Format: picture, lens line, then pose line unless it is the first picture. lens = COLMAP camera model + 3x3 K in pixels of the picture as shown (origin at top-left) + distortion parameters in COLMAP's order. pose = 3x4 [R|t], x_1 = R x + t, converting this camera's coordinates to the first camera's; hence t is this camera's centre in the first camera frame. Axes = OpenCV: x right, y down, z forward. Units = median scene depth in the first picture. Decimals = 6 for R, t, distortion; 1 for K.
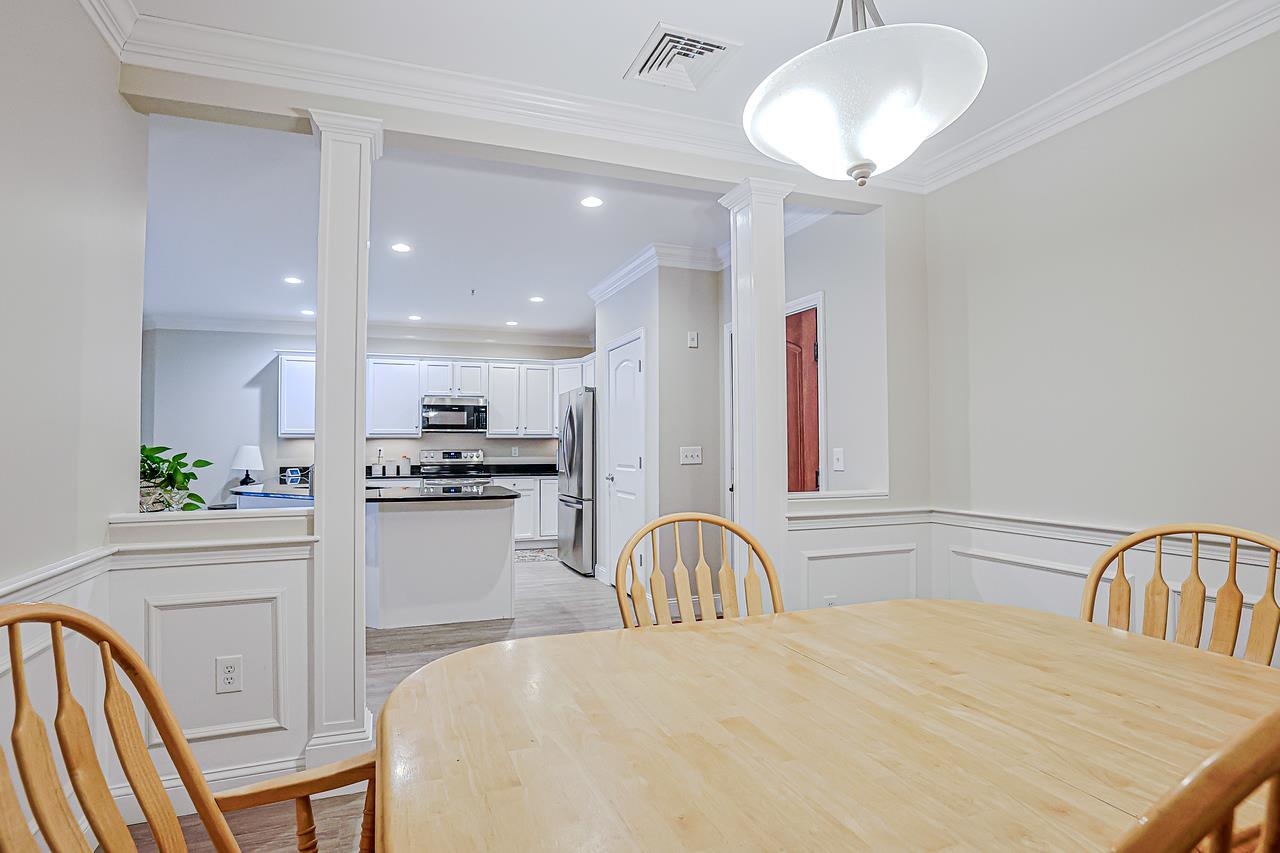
lens RADIAL K [[599.8, 0, 623.2], [0, 599.8, 435.9], [0, 0, 1]] dist [-0.030040, 0.001883]
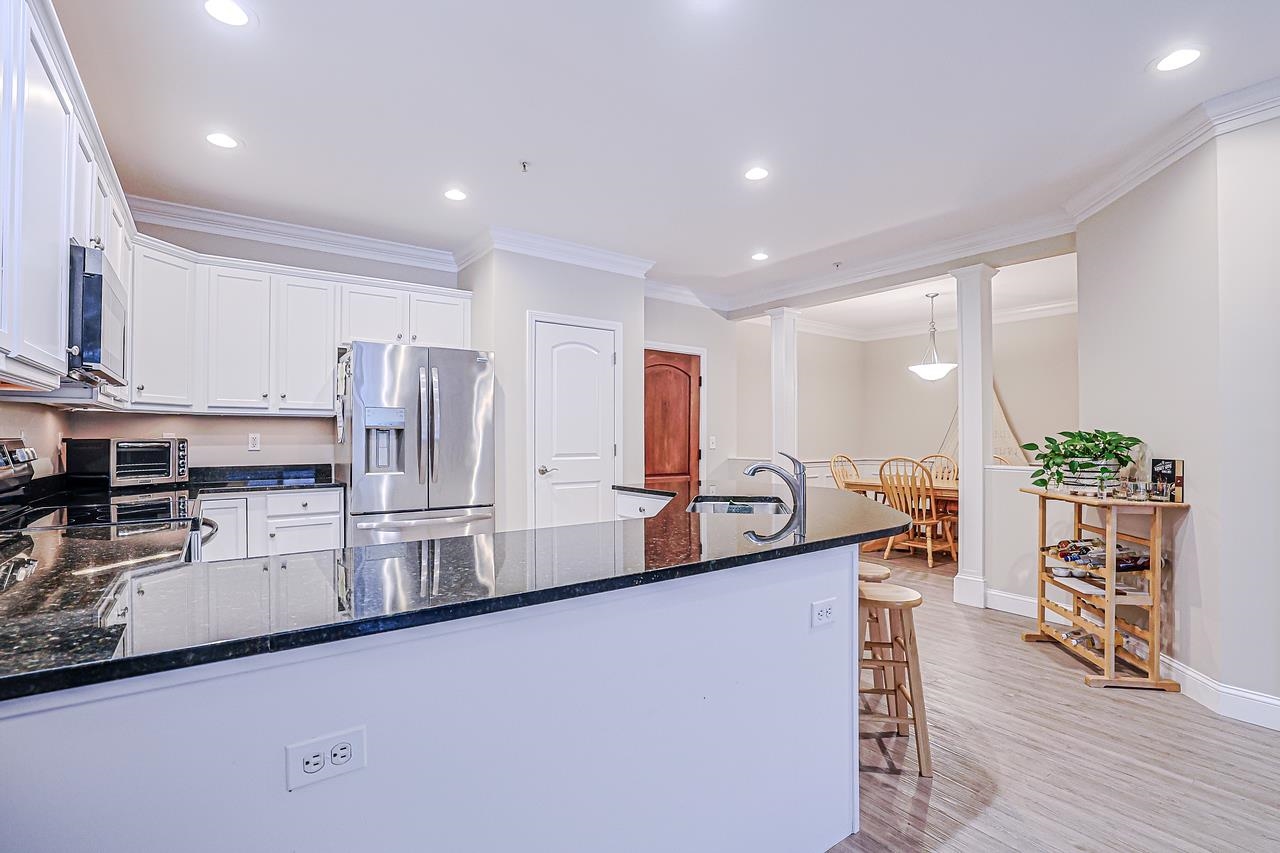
lens RADIAL K [[599.8, 0, 644.1], [0, 599.8, 430.9], [0, 0, 1]] dist [-0.030040, 0.001883]
pose [[-0.283674, 0.014326, 0.958814, -0.635792], [-0.017255, 0.999650, -0.020041, 0.020369], [-0.958766, -0.022230, -0.283327, 0.802305]]
